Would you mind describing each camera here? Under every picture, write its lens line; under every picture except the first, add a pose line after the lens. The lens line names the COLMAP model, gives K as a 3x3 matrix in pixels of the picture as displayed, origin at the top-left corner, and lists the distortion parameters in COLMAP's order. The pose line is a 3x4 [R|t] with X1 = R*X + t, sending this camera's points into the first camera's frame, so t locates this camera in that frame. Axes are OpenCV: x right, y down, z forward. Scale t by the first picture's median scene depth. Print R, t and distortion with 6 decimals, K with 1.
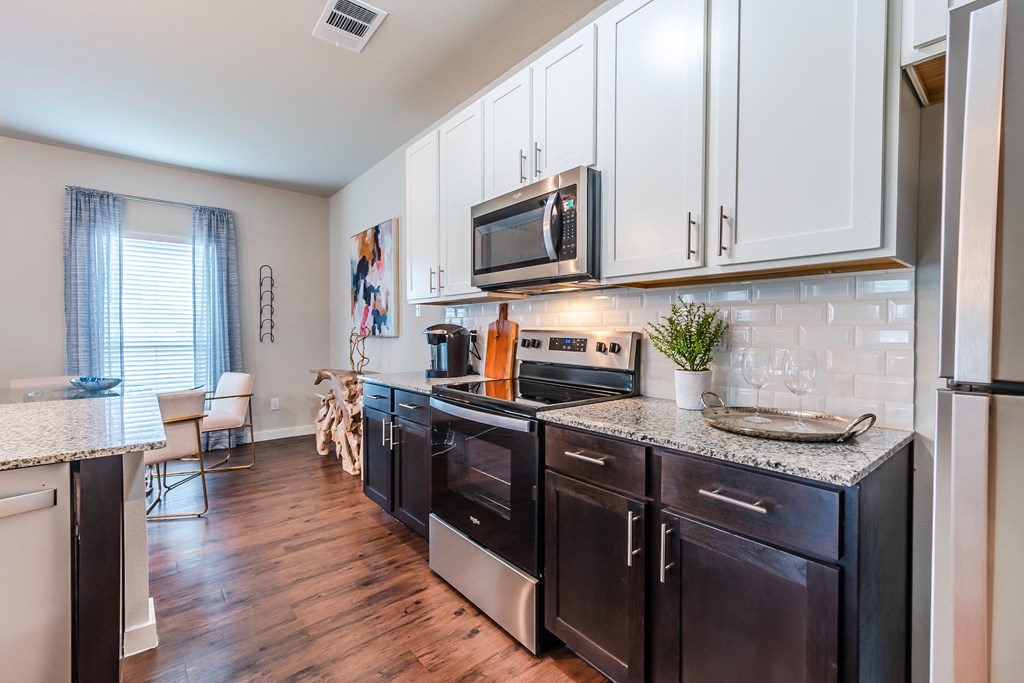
lens RADIAL K [[445.7, 0, 514.8], [0, 445.7, 337.8], [0, 0, 1]] dist [0.003149, -0.000443]
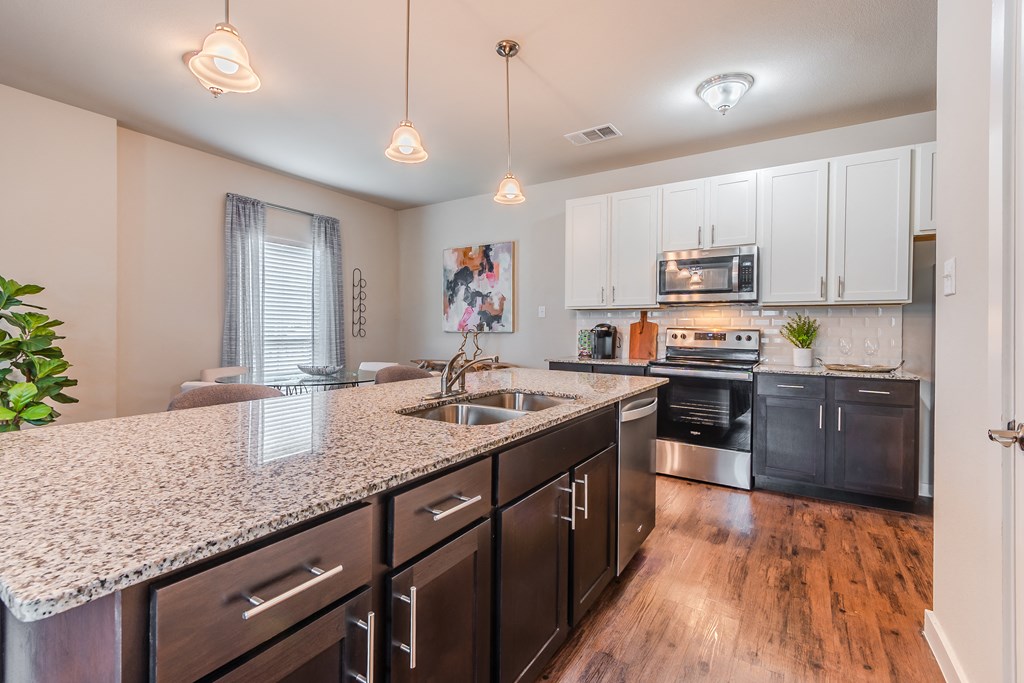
lens RADIAL K [[451.9, 0, 512.7], [0, 451.9, 333.2], [0, 0, 1]] dist [-0.000618, -0.000256]
pose [[0.953868, 0.003948, 0.300201, -0.651141], [-0.002512, 0.999983, -0.005170, 0.007184], [-0.300216, 0.004177, 0.953862, -0.256605]]
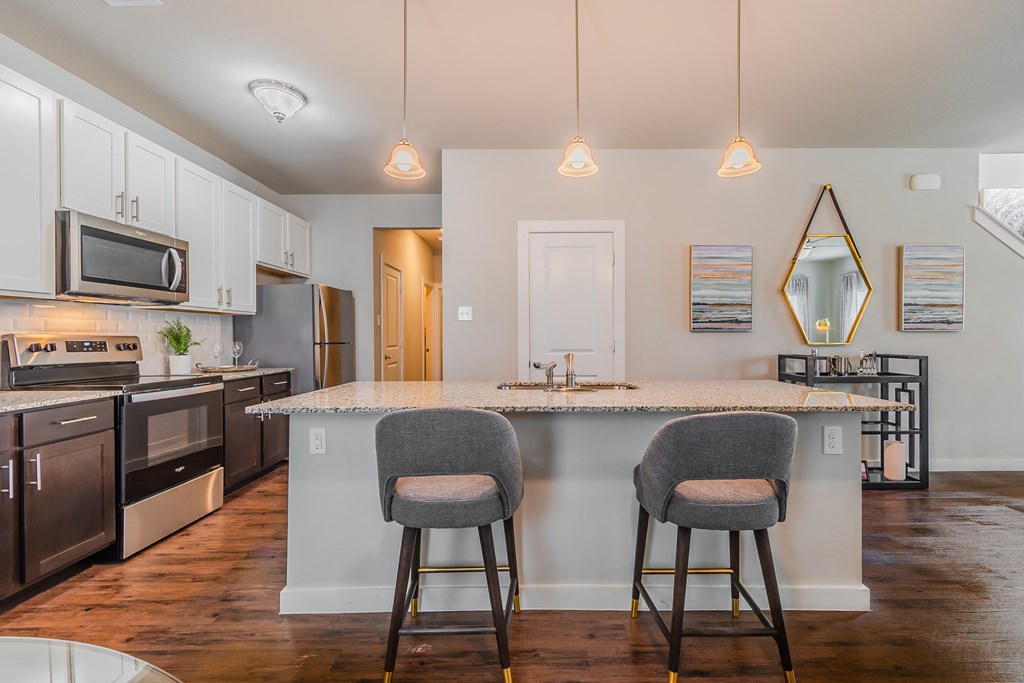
lens RADIAL K [[450.8, 0, 532.4], [0, 450.8, 338.9], [0, 0, 1]] dist [0.002038, -0.000664]
pose [[-0.767748, -0.000374, 0.640752, -0.897310], [0.014907, 0.999719, 0.018445, -0.005707], [-0.640579, 0.023713, -0.767526, 0.660307]]
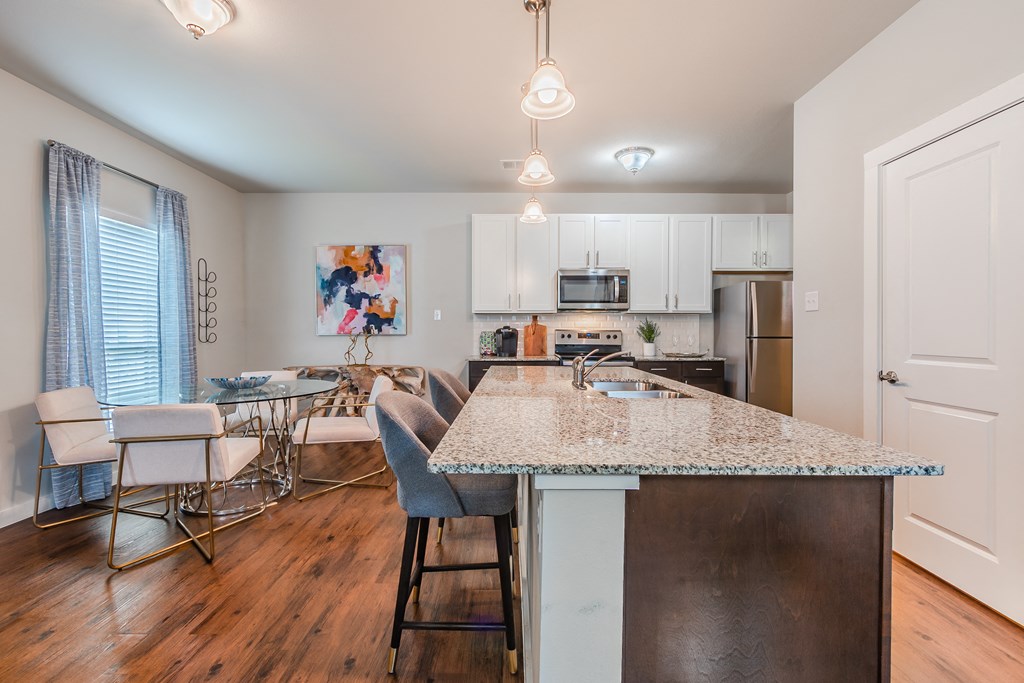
lens RADIAL K [[445.7, 0, 514.8], [0, 445.7, 337.8], [0, 0, 1]] dist [0.003149, -0.000443]
pose [[0.642298, -0.011535, 0.766368, -1.054156], [0.013944, 0.999897, 0.003364, 0.006432], [-0.766328, 0.008526, 0.642393, -0.095547]]
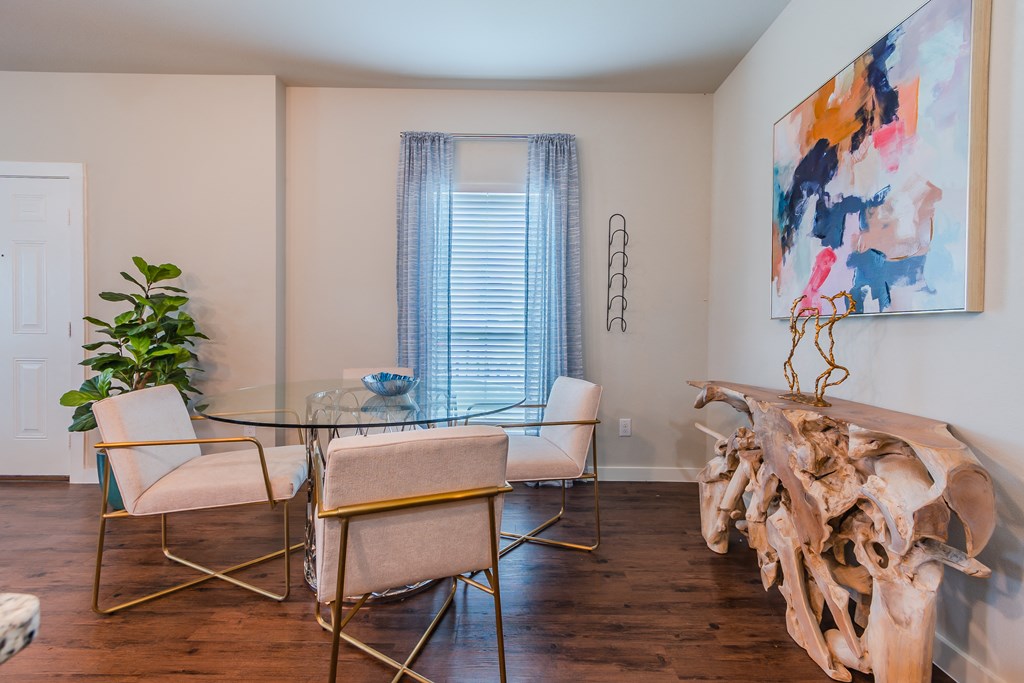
lens RADIAL K [[445.7, 0, 514.8], [0, 445.7, 337.8], [0, 0, 1]] dist [0.003149, -0.000443]
pose [[0.765882, 0.019249, -0.642693, -0.309375], [-0.020326, 0.999777, 0.005722, 0.022350], [0.642660, 0.008680, 0.766102, 0.500754]]
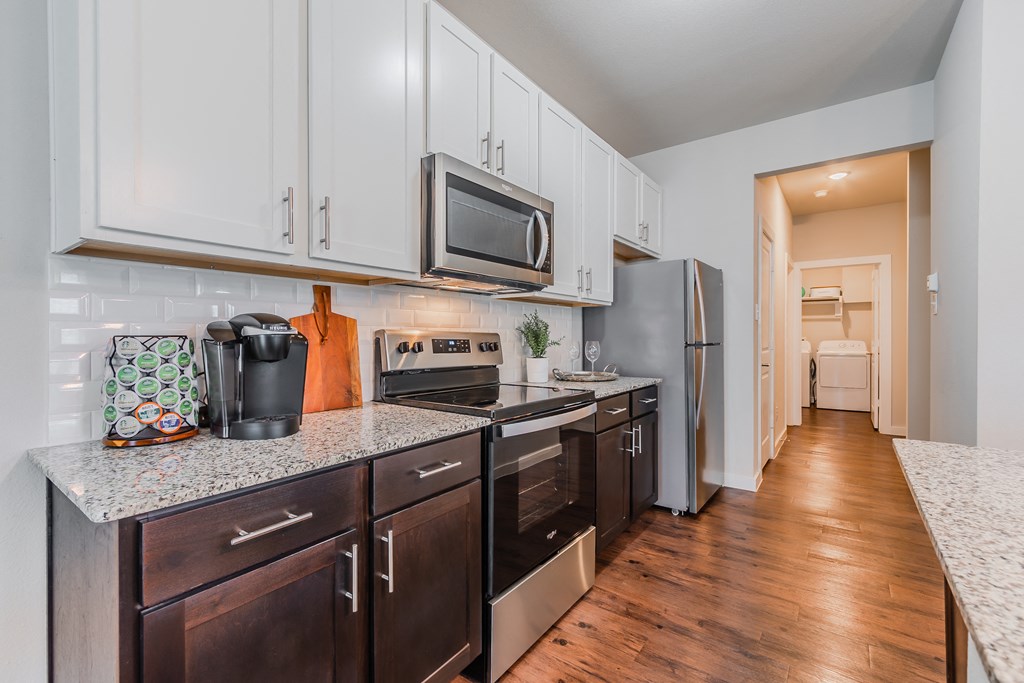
lens RADIAL K [[445.7, 0, 514.8], [0, 445.7, 337.8], [0, 0, 1]] dist [0.003149, -0.000443]
pose [[-0.231865, -0.003489, 0.972742, -0.469276], [0.016824, 0.999830, 0.007596, -0.004323], [-0.972603, 0.018127, -0.231767, 0.617322]]
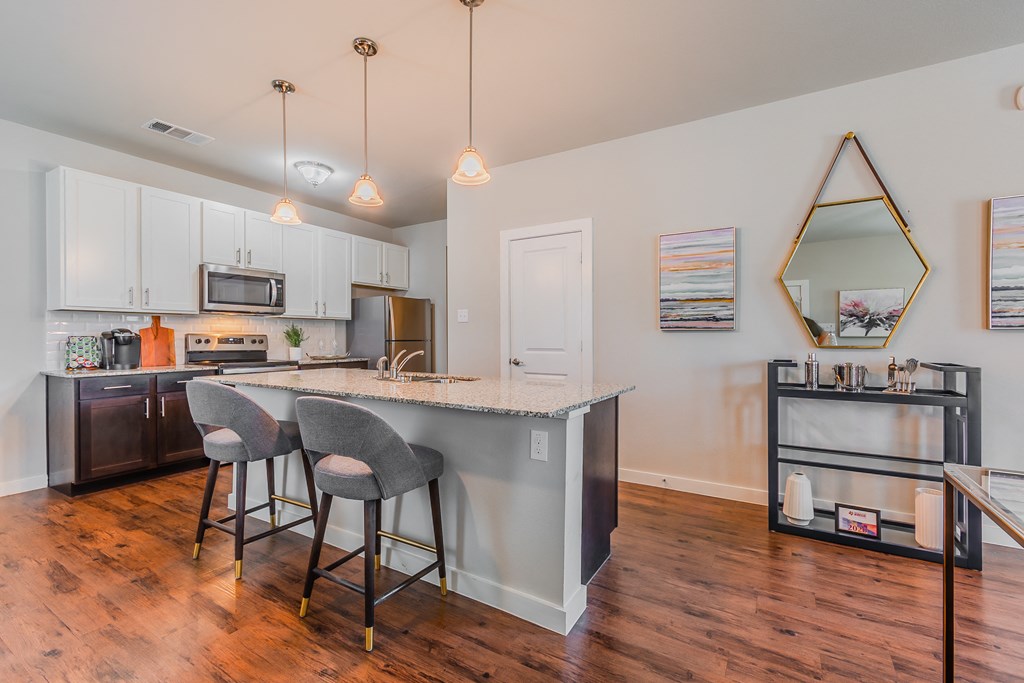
lens RADIAL K [[445.7, 0, 514.8], [0, 445.7, 337.8], [0, 0, 1]] dist [0.003149, -0.000443]
pose [[-0.322760, -0.003616, 0.946474, -1.268203], [0.016526, 0.999819, 0.009455, 0.001683], [-0.946337, 0.018693, -0.322641, 0.243211]]
